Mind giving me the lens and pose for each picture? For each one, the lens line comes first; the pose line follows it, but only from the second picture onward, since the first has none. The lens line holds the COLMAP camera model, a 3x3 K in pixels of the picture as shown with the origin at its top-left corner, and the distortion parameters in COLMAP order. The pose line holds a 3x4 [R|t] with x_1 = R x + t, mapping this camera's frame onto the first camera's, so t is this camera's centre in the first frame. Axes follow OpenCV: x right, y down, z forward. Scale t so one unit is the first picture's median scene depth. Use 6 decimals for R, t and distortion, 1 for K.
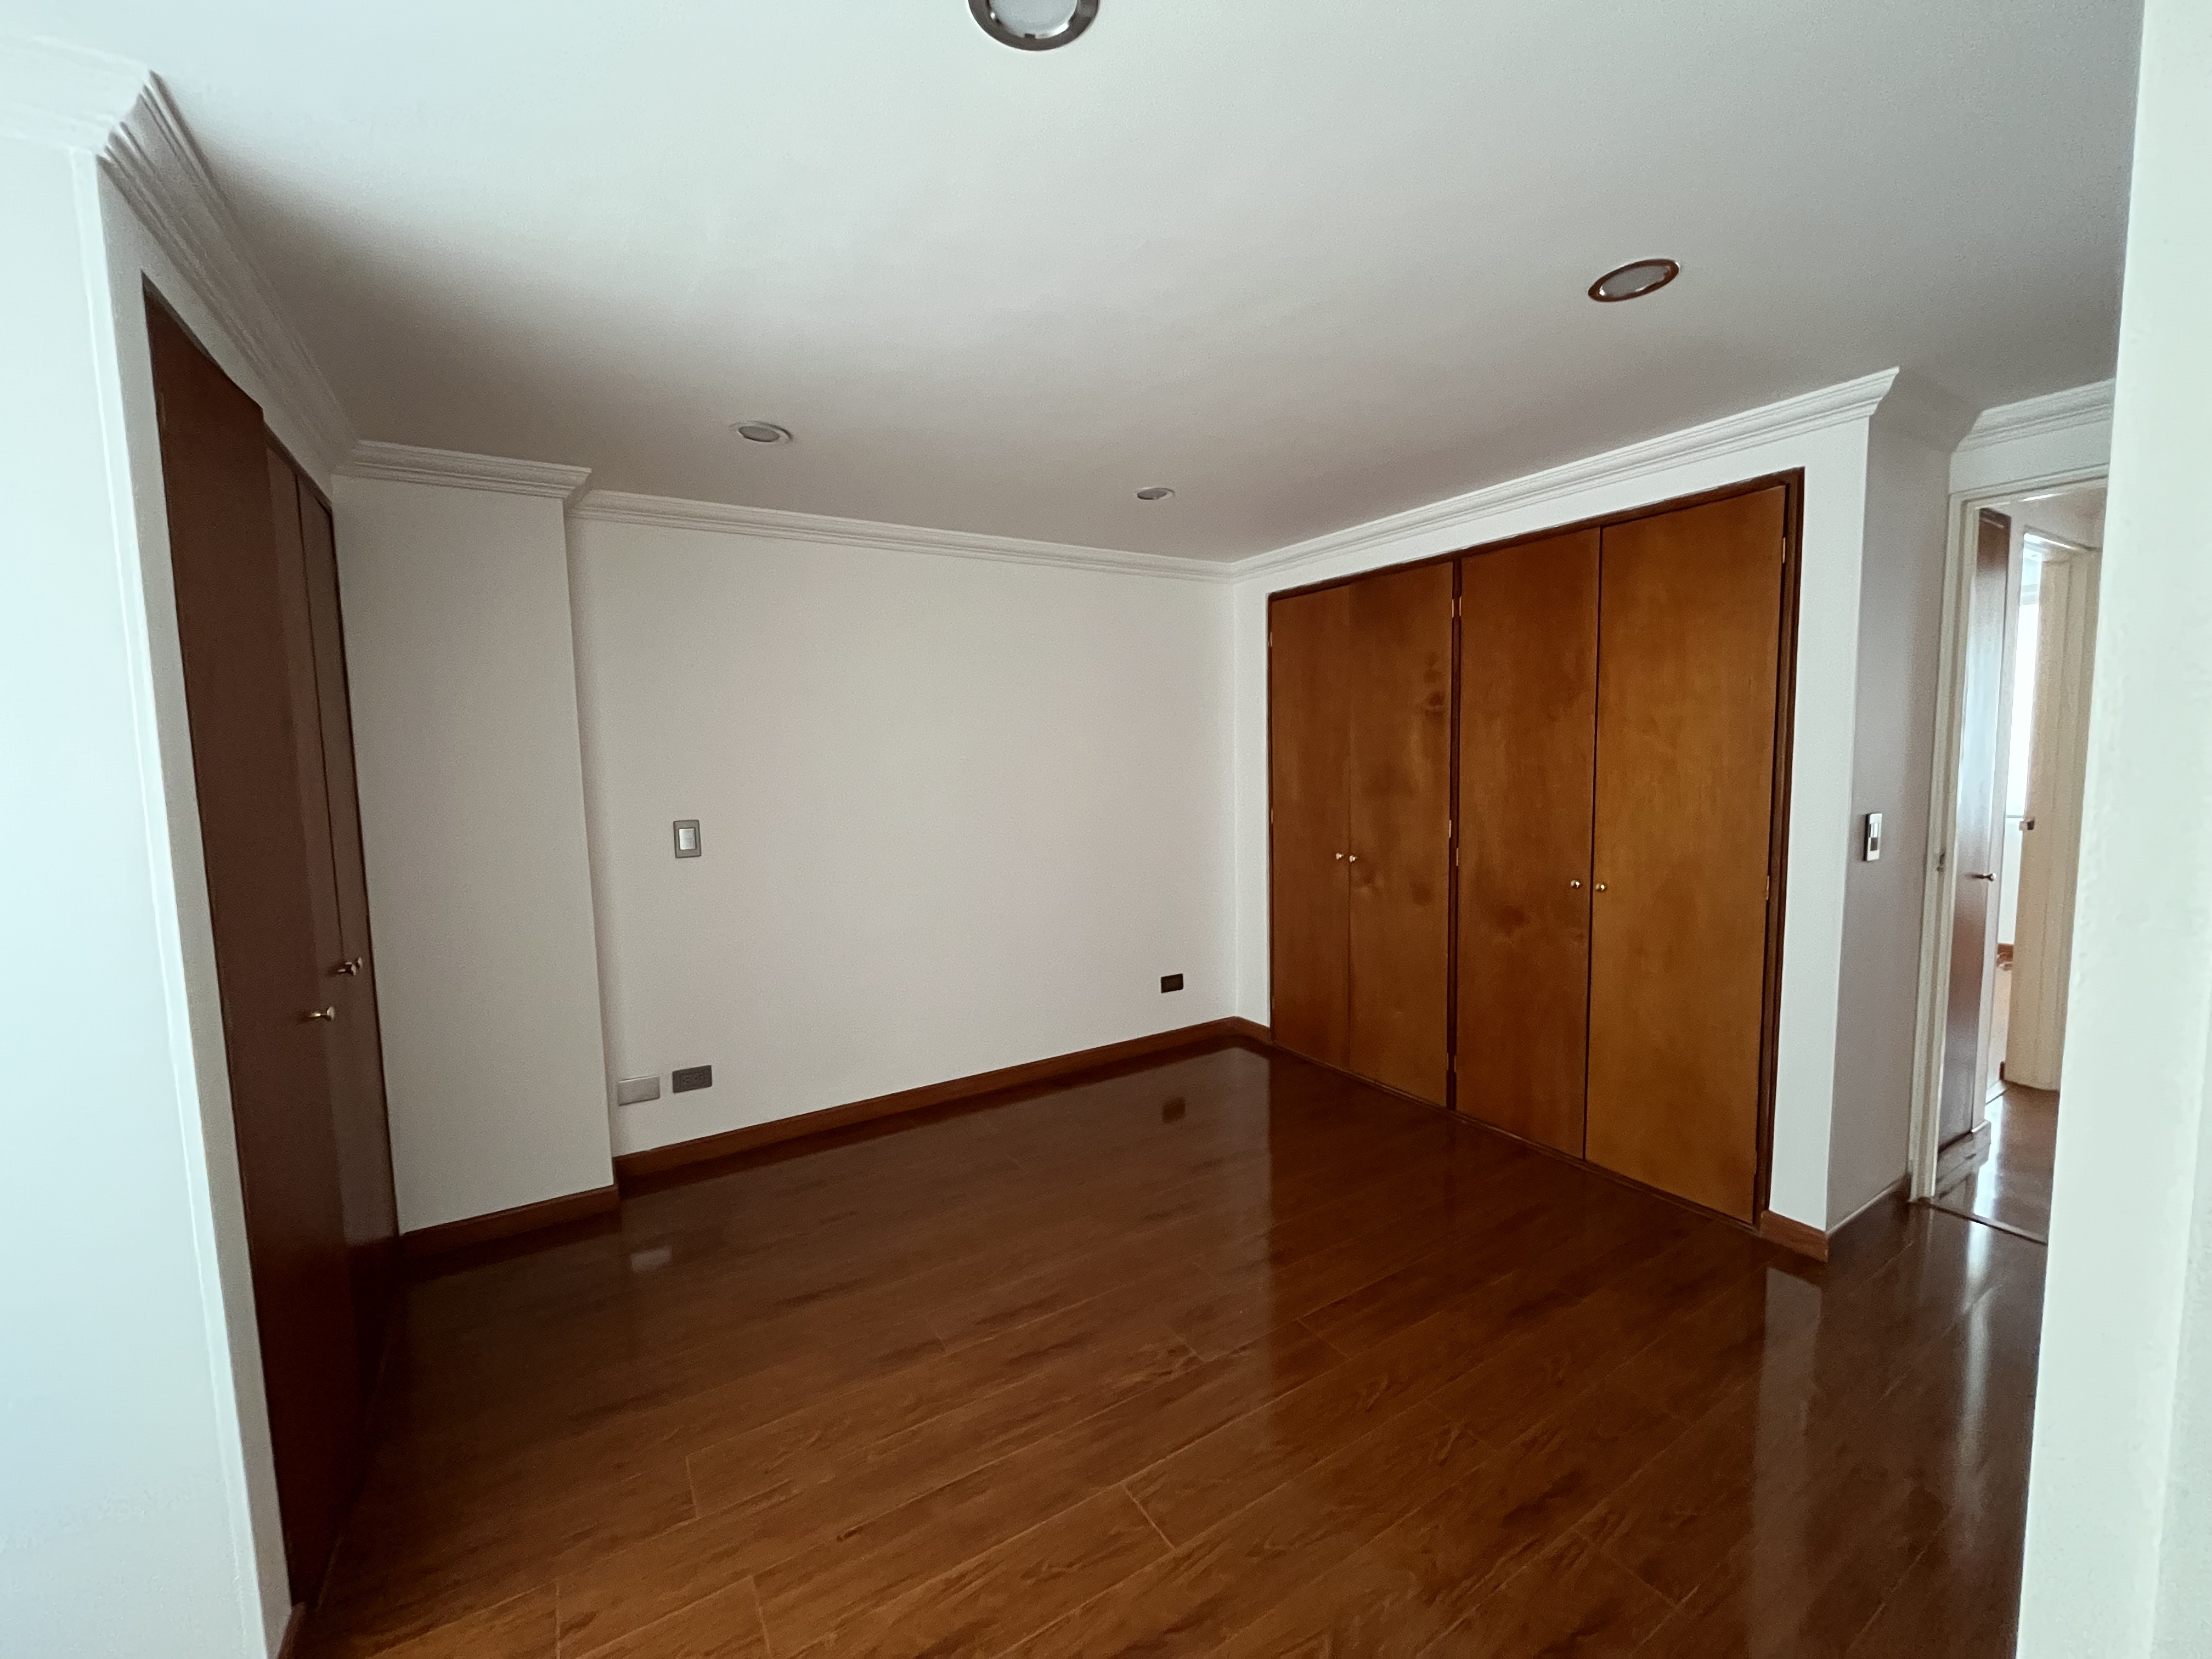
lens RADIAL K [[889.1, 0, 1107.7], [0, 889.1, 832.6], [0, 0, 1]] dist [-0.001446, -0.000189]
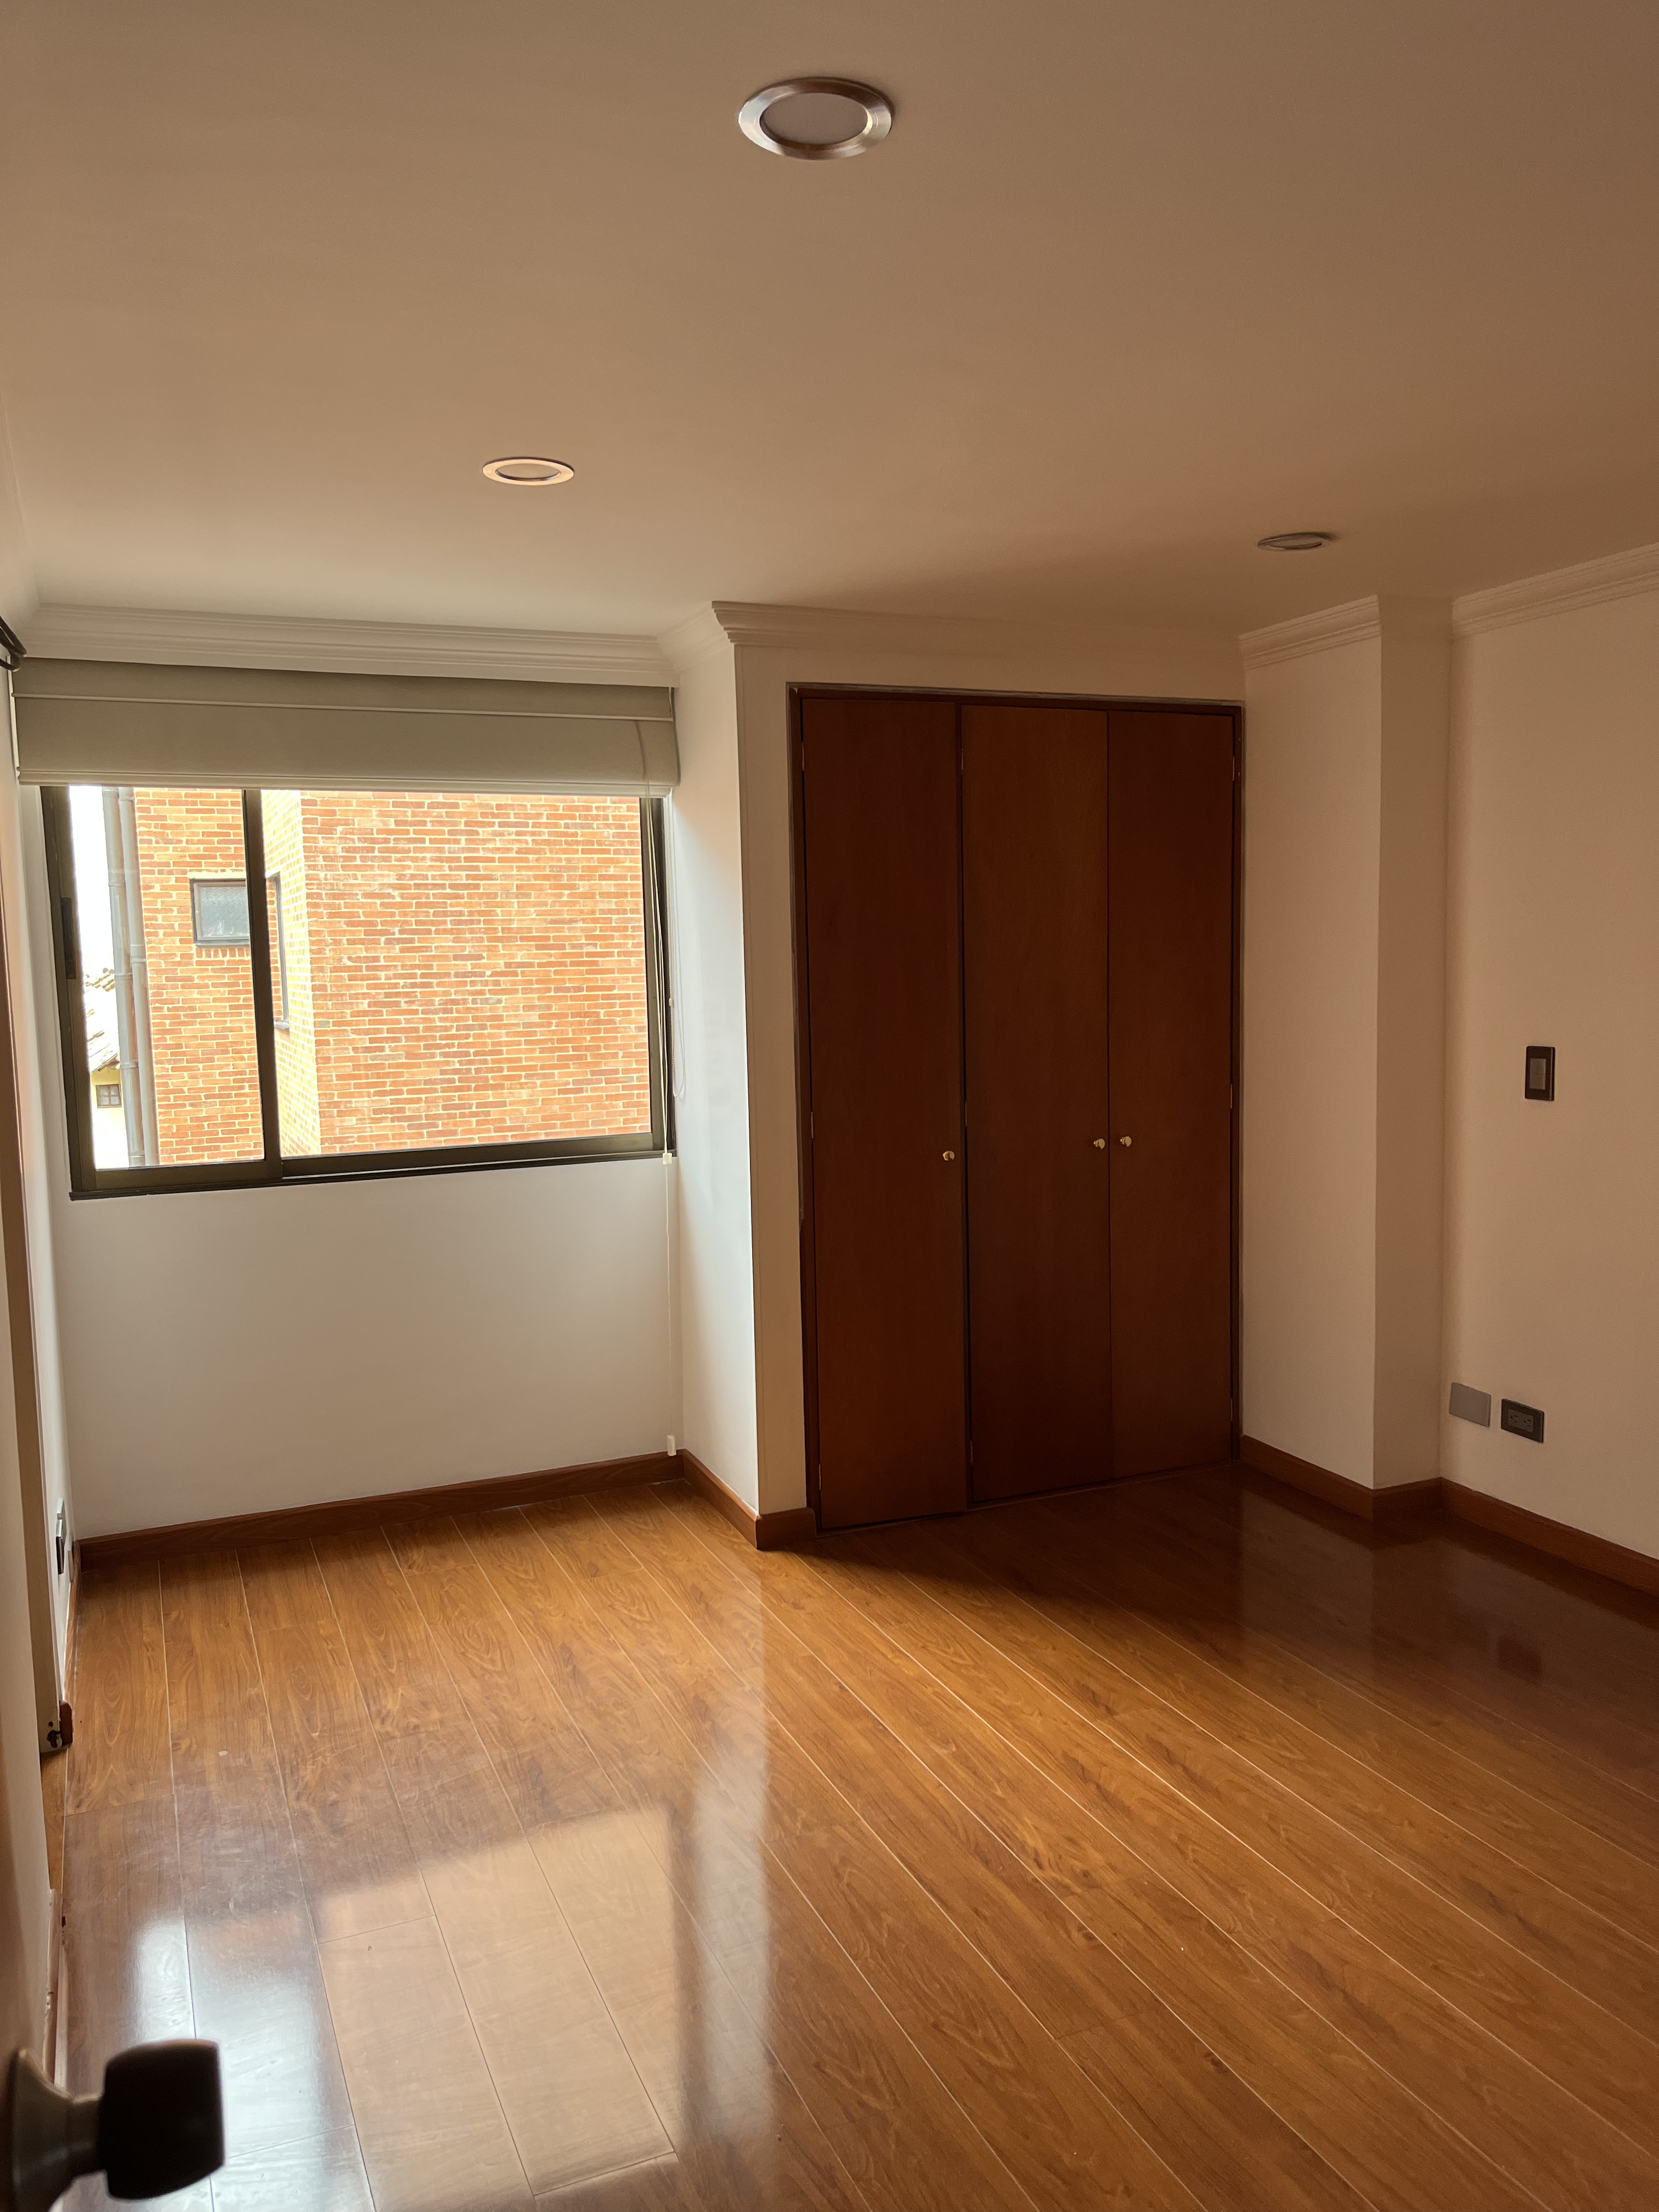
lens RADIAL K [[1673.8, 0, 832.3], [0, 1673.8, 1116.1], [0, 0, 1]] dist [0.040898, -0.051216]
pose [[-0.148759, 0.120792, -0.981468, 1.281330], [-0.066467, 0.989046, 0.131799, -0.136250], [0.986637, 0.084842, -0.139101, 0.942222]]
